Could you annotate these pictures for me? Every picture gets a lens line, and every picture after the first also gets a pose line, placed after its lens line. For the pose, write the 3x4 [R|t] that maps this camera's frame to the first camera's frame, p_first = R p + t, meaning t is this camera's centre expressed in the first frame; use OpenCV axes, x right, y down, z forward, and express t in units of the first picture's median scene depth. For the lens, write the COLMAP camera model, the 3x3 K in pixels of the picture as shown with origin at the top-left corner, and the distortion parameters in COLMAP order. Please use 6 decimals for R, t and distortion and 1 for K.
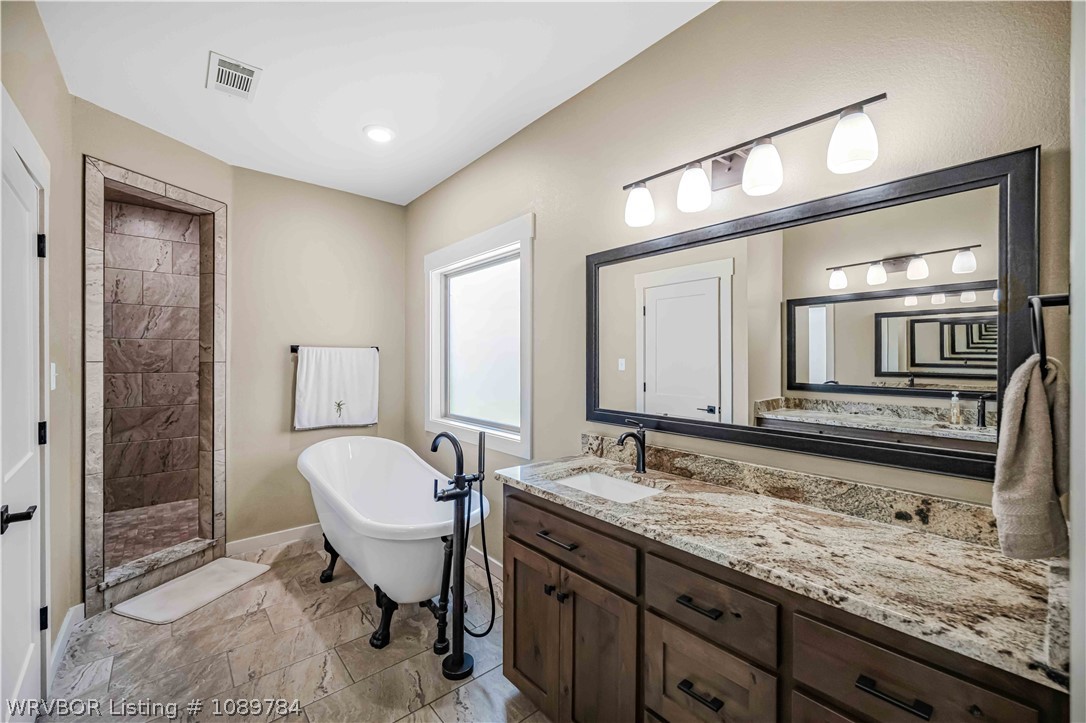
lens RADIAL K [[443.2, 0, 537.2], [0, 443.2, 358.3], [0, 0, 1]] dist [-0.004360, 0.000574]
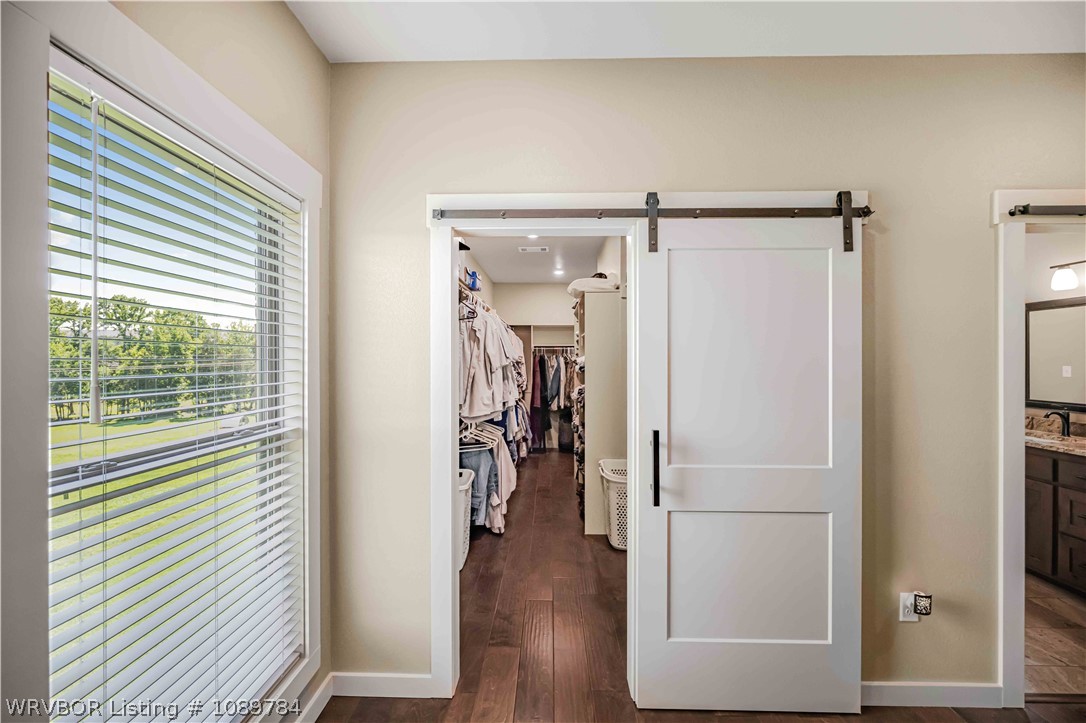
lens RADIAL K [[443.2, 0, 539.2], [0, 443.2, 361.0], [0, 0, 1]] dist [-0.004360, 0.000574]
pose [[0.755825, -0.002419, -0.654770, -0.189866], [0.002274, 0.999997, -0.001070, -0.035169], [0.654770, -0.000680, 0.755828, -1.659088]]
